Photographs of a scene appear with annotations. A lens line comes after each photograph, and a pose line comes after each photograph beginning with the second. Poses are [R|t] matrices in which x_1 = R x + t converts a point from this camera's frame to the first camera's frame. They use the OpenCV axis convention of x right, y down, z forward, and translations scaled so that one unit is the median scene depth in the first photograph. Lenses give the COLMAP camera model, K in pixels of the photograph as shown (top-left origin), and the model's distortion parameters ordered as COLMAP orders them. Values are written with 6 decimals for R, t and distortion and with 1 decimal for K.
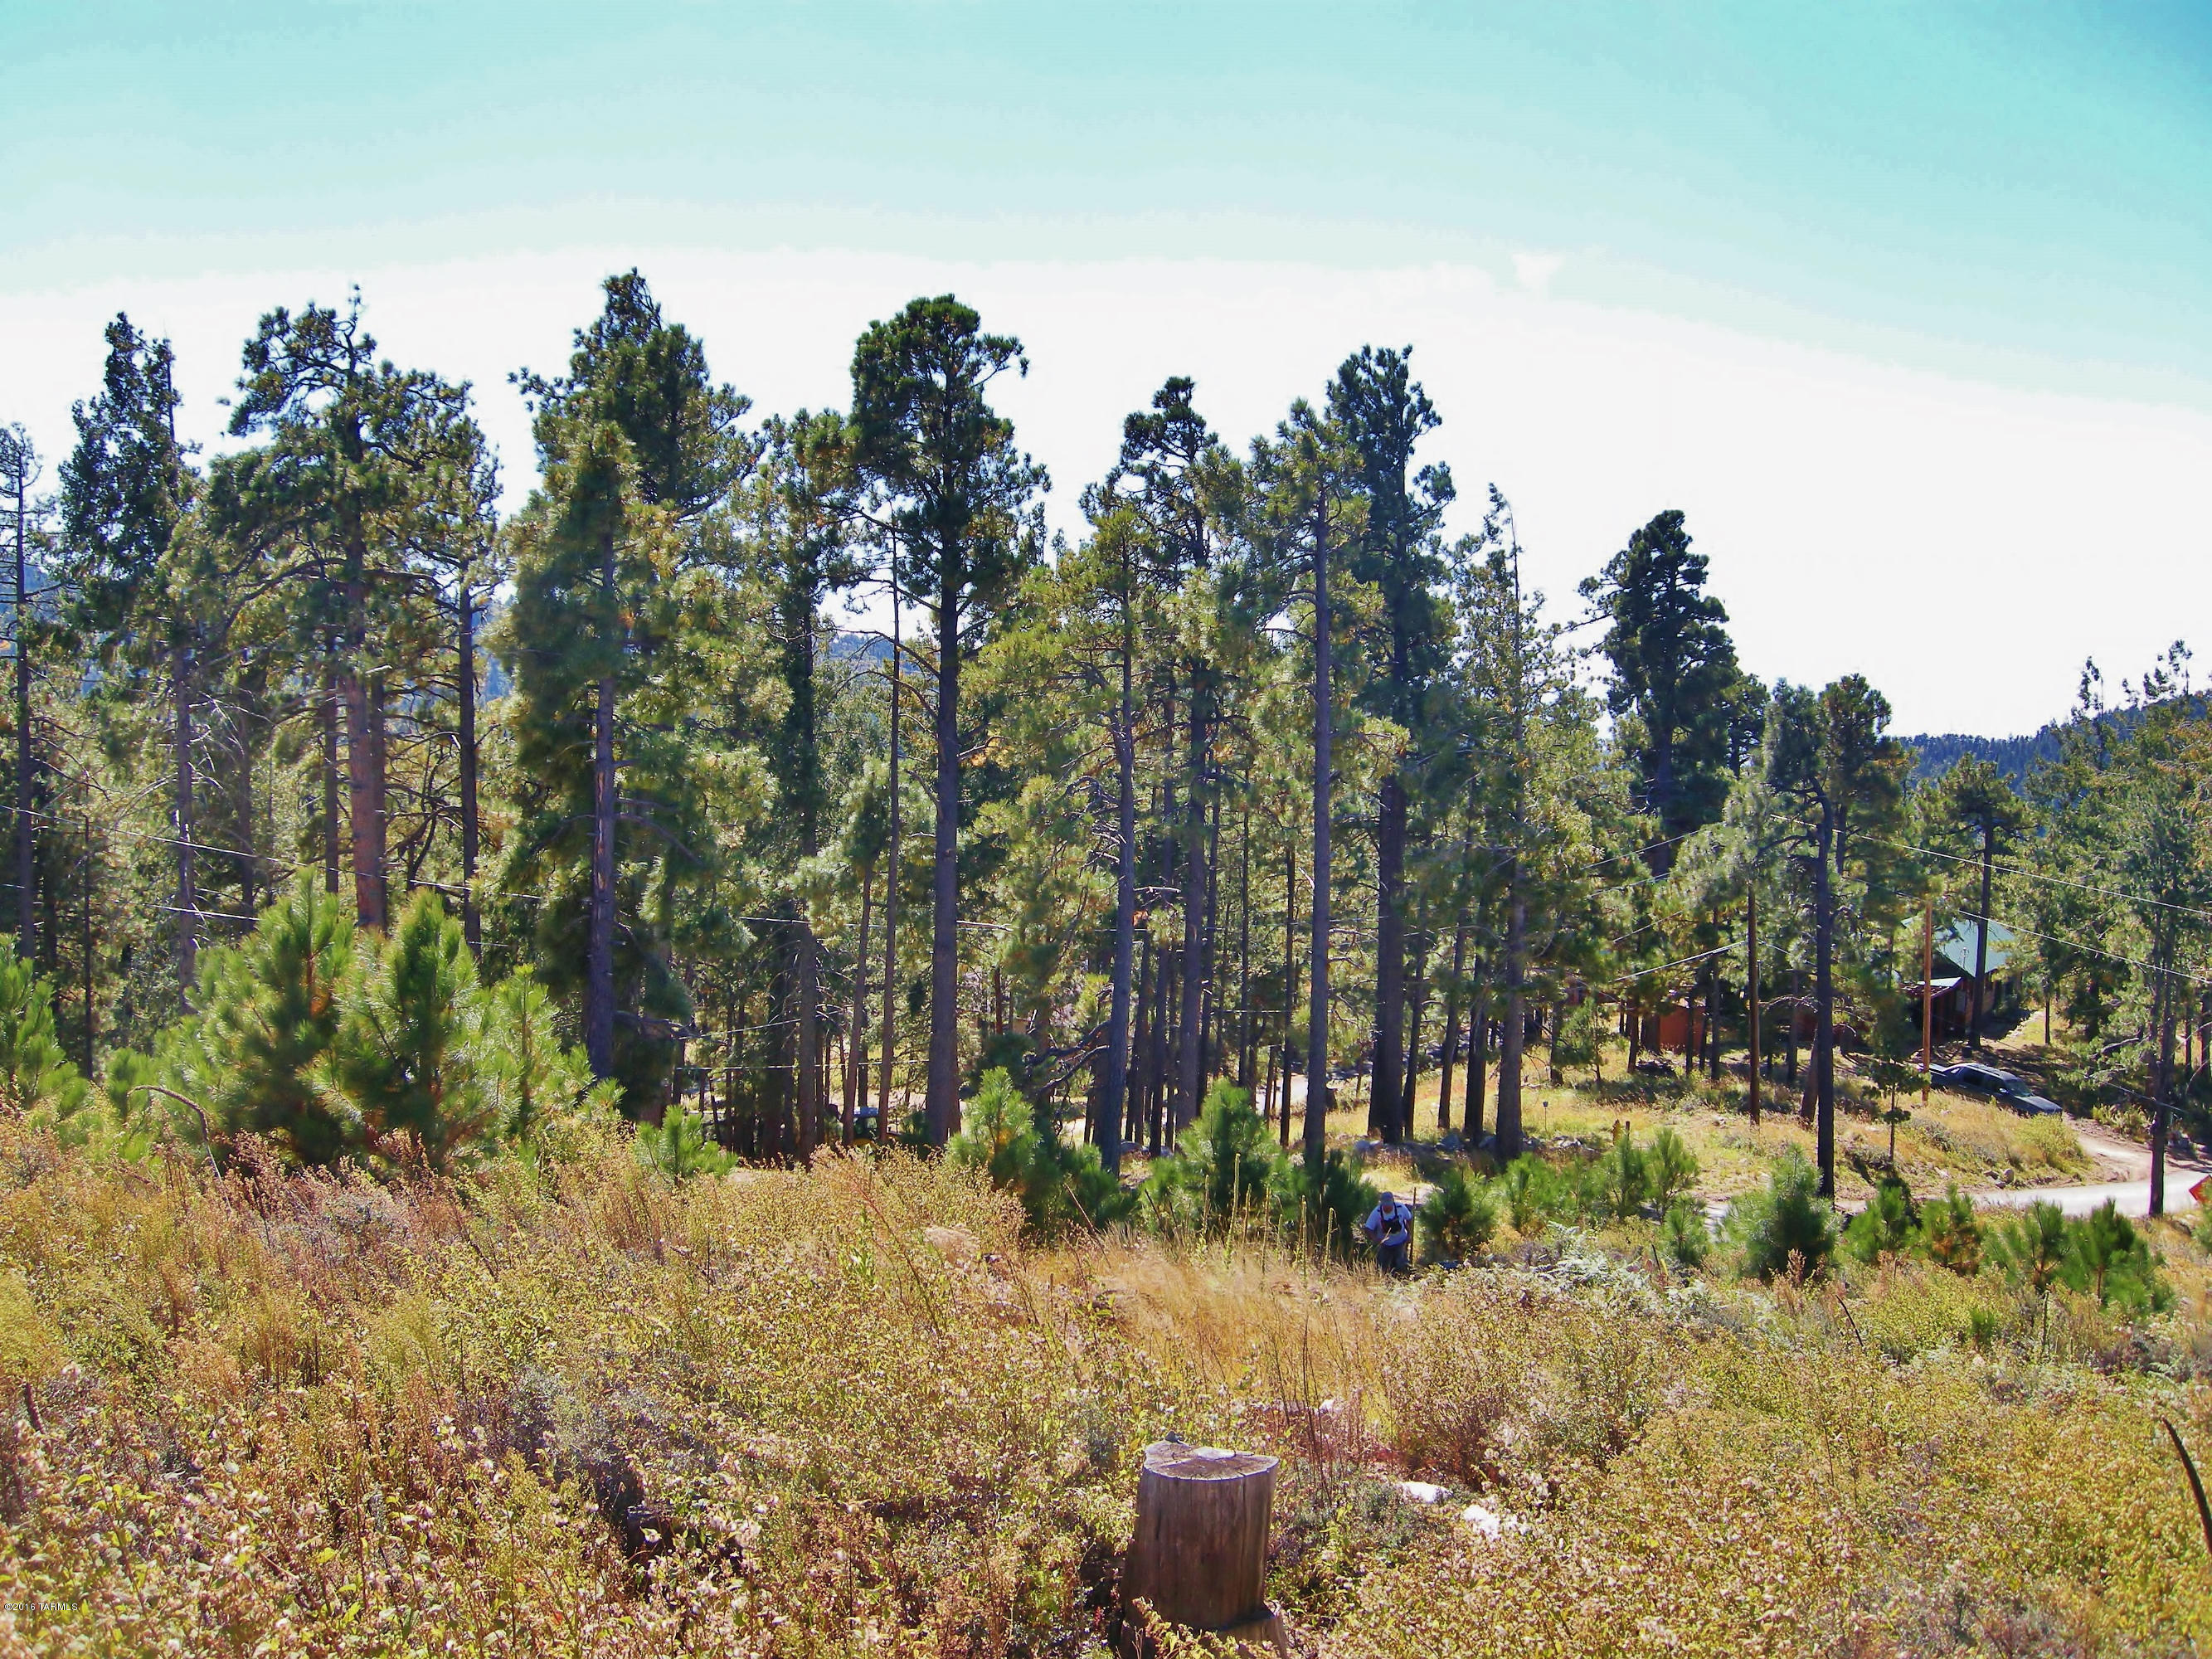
lens RADIAL K [[2319.0, 0, 1071.2], [0, 2319.0, 825.3], [0, 0, 1]] dist [-0.148281, 0.000000]
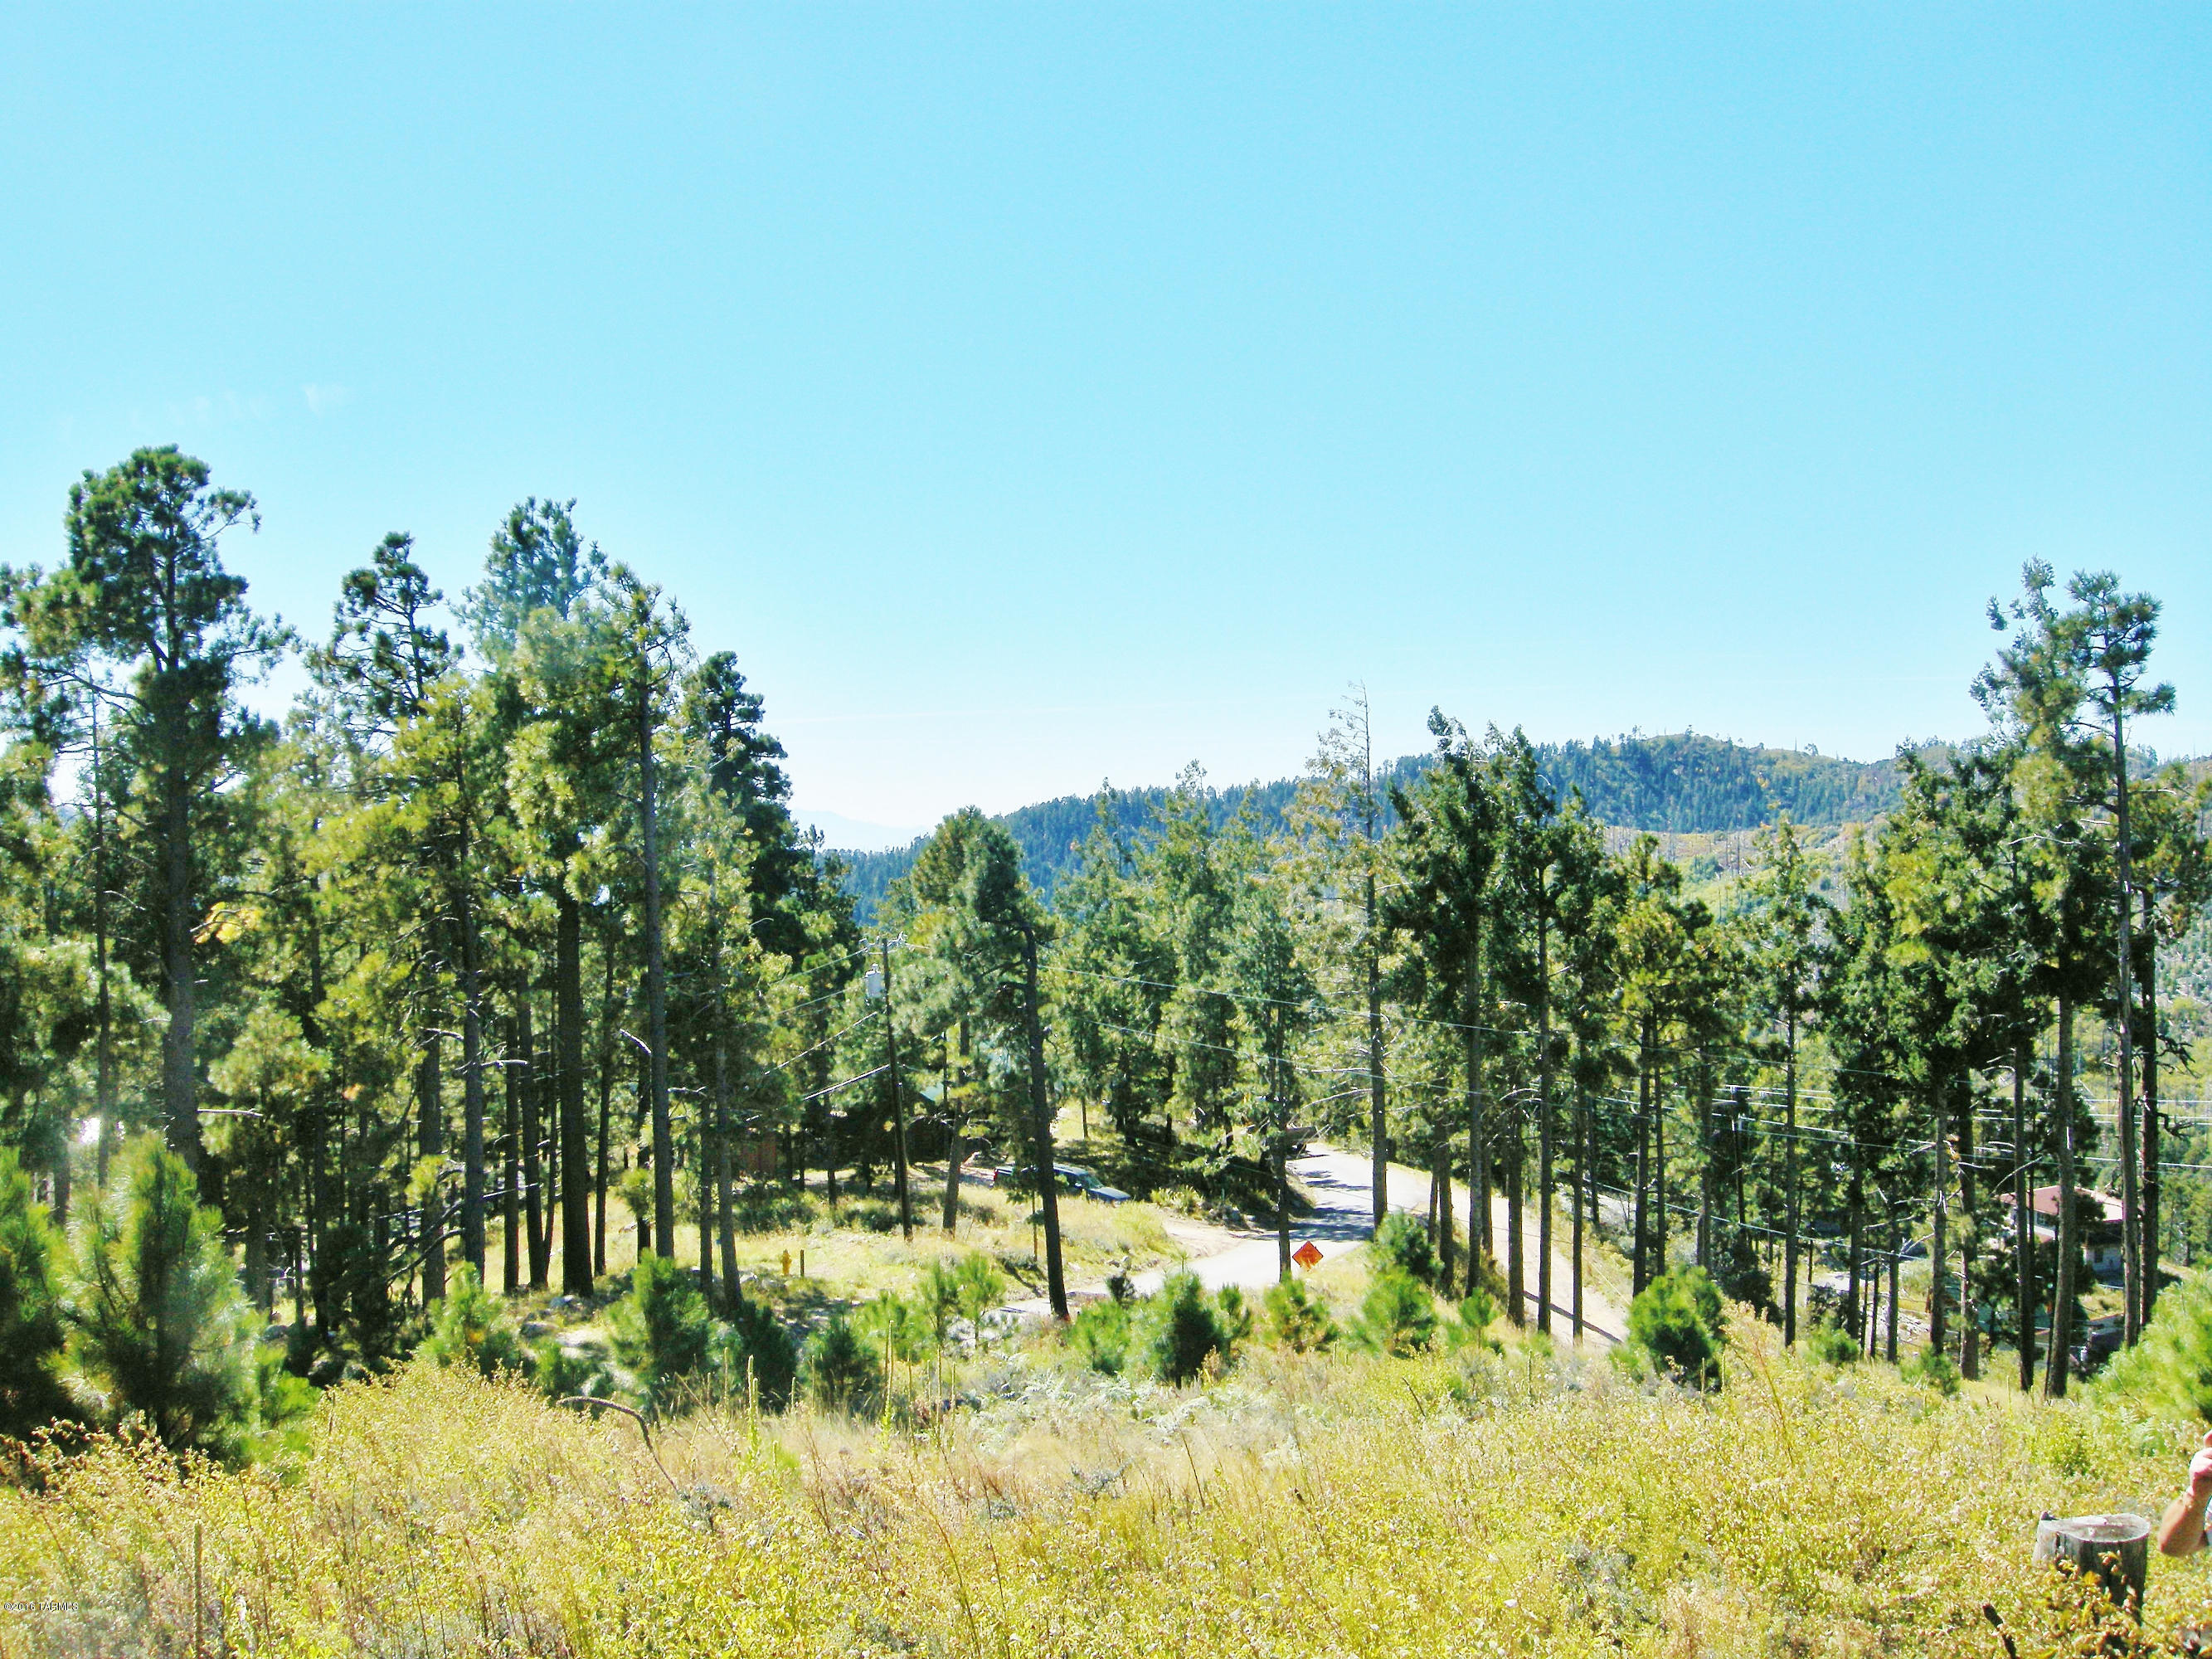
lens RADIAL K [[2319.0, 0, 1063.5], [0, 2319.0, 812.9], [0, 0, 1]] dist [-0.148281, 0.000000]
pose [[0.888103, -0.034700, 0.458333, -0.103933], [0.063091, 0.996911, -0.046774, -0.009065], [-0.455294, 0.070457, 0.887549, 0.015736]]
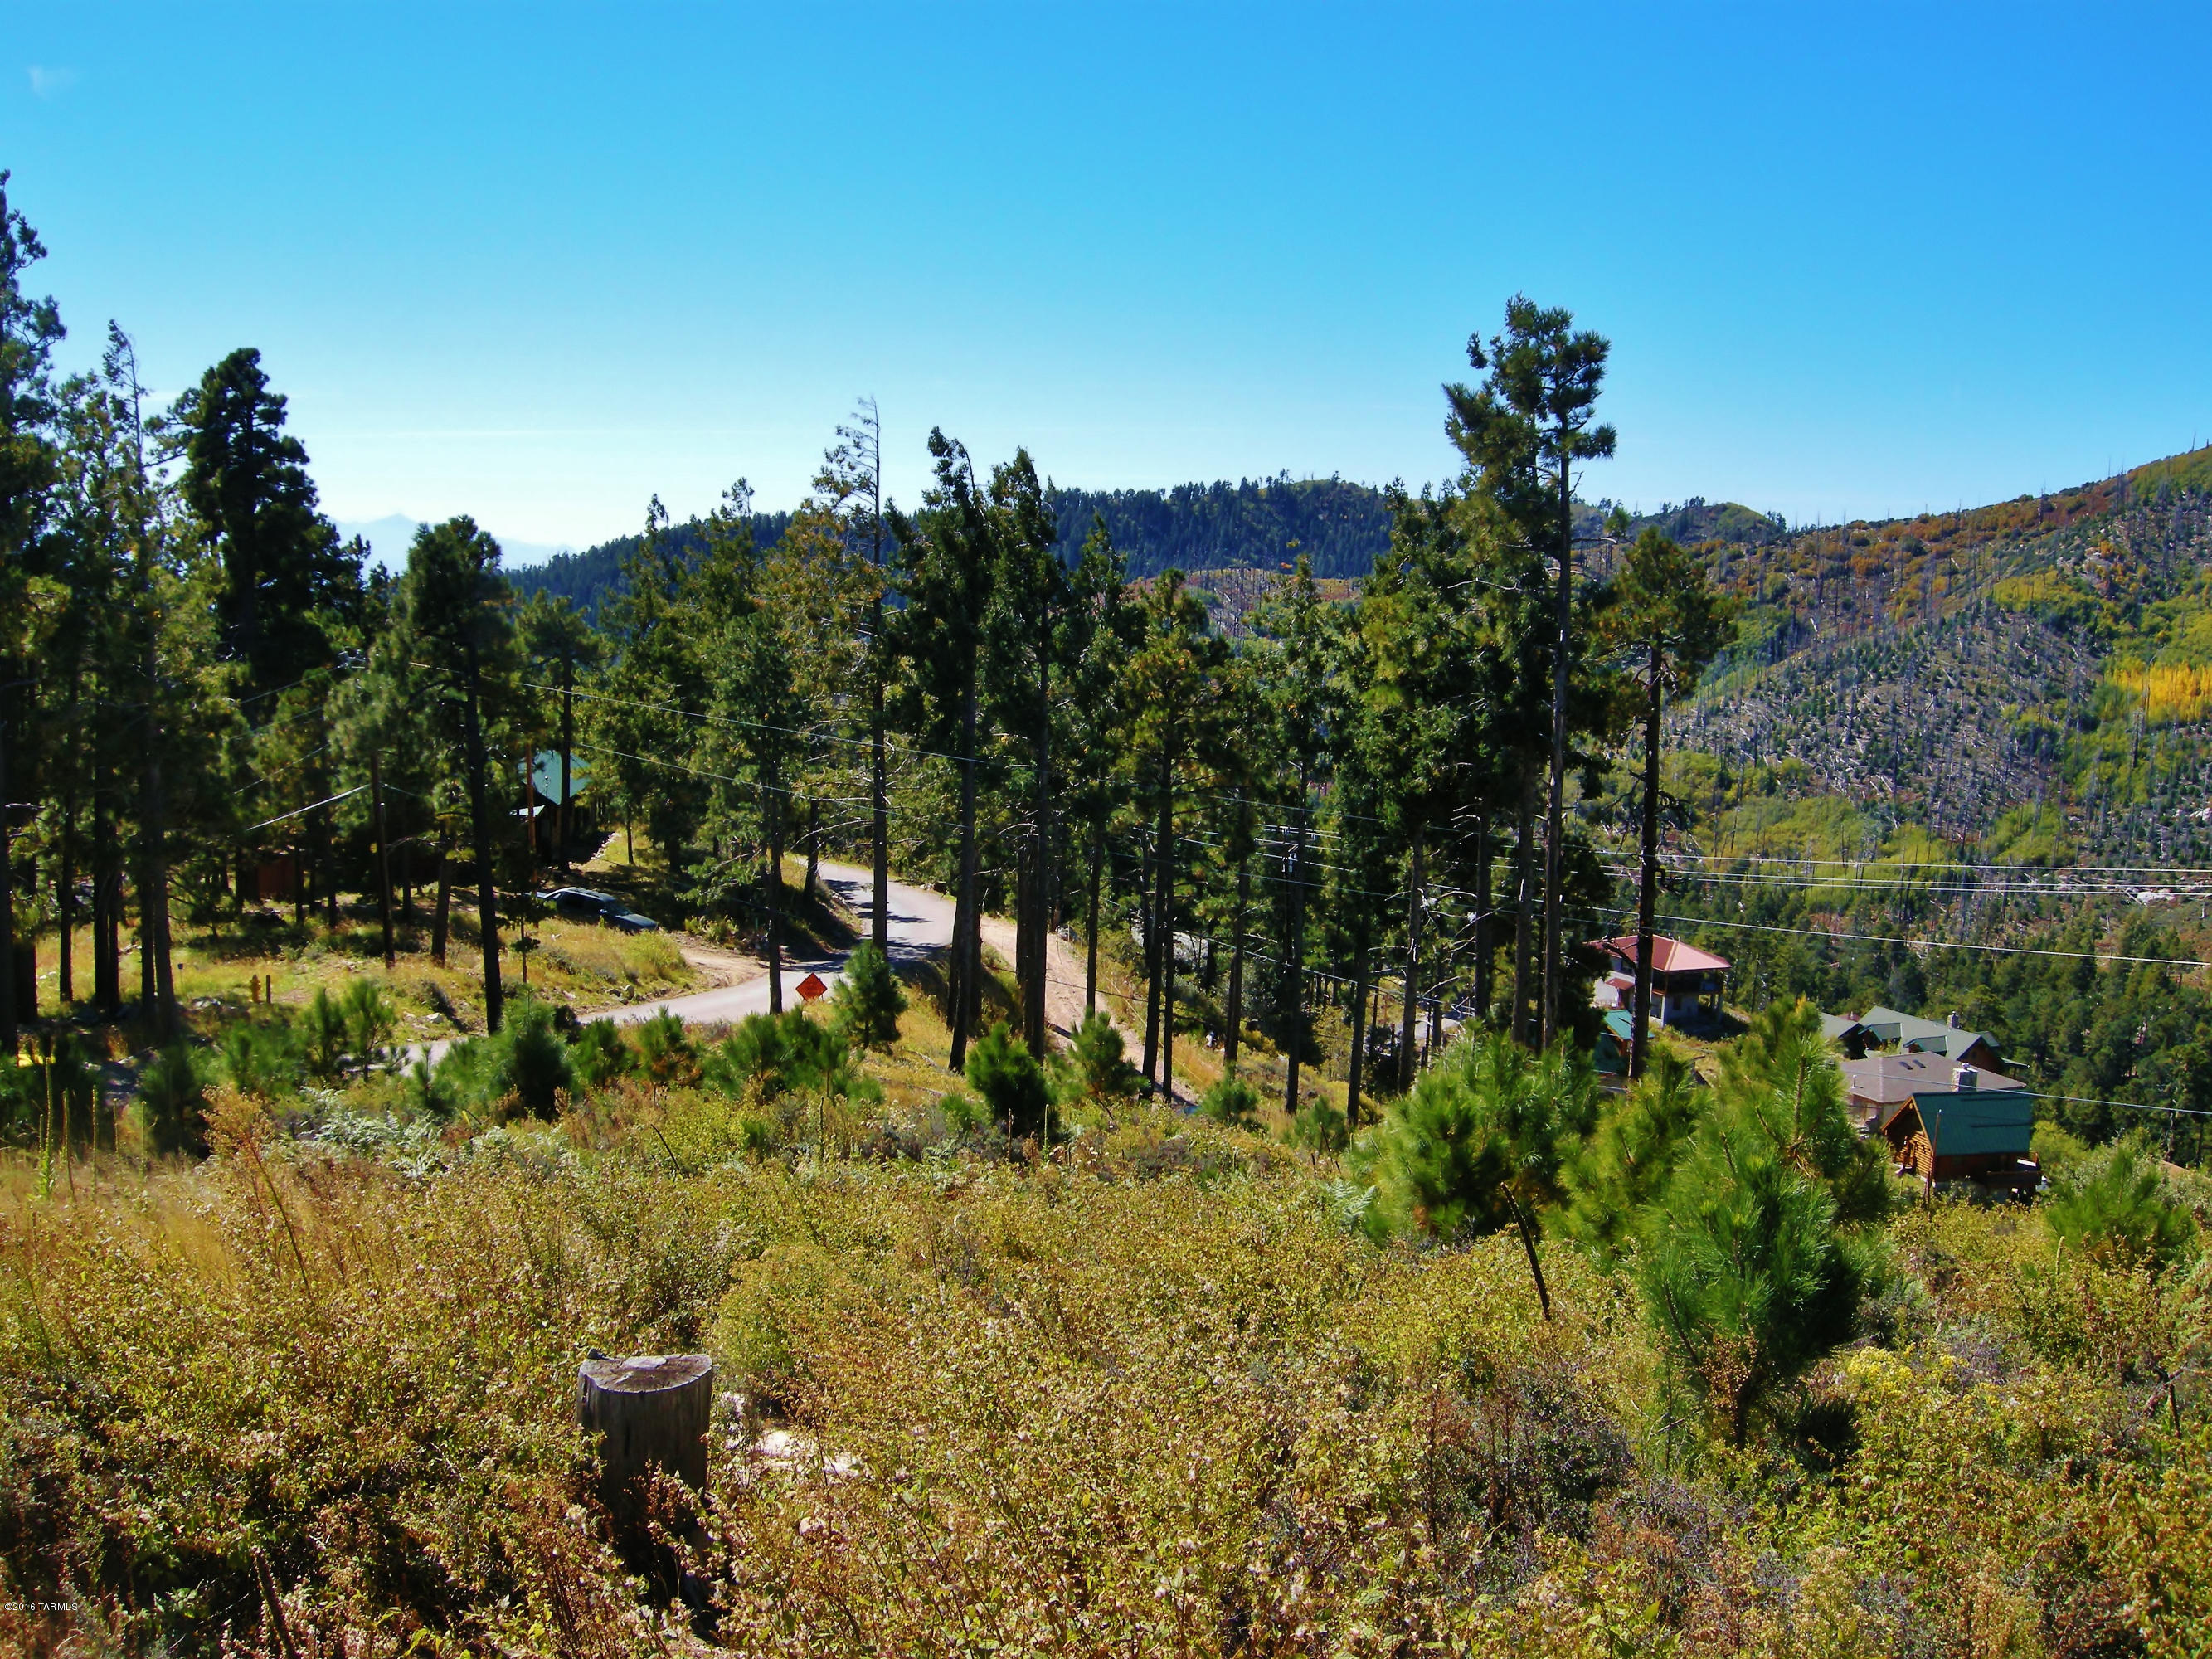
lens RADIAL K [[2319.0, 0, 1073.6], [0, 2319.0, 841.9], [0, 0, 1]] dist [-0.148281, 0.000000]
pose [[0.808305, -0.078260, 0.583539, -0.038092], [0.031758, 0.995479, 0.089517, -0.004078], [-0.587906, -0.053825, 0.807136, 0.008580]]
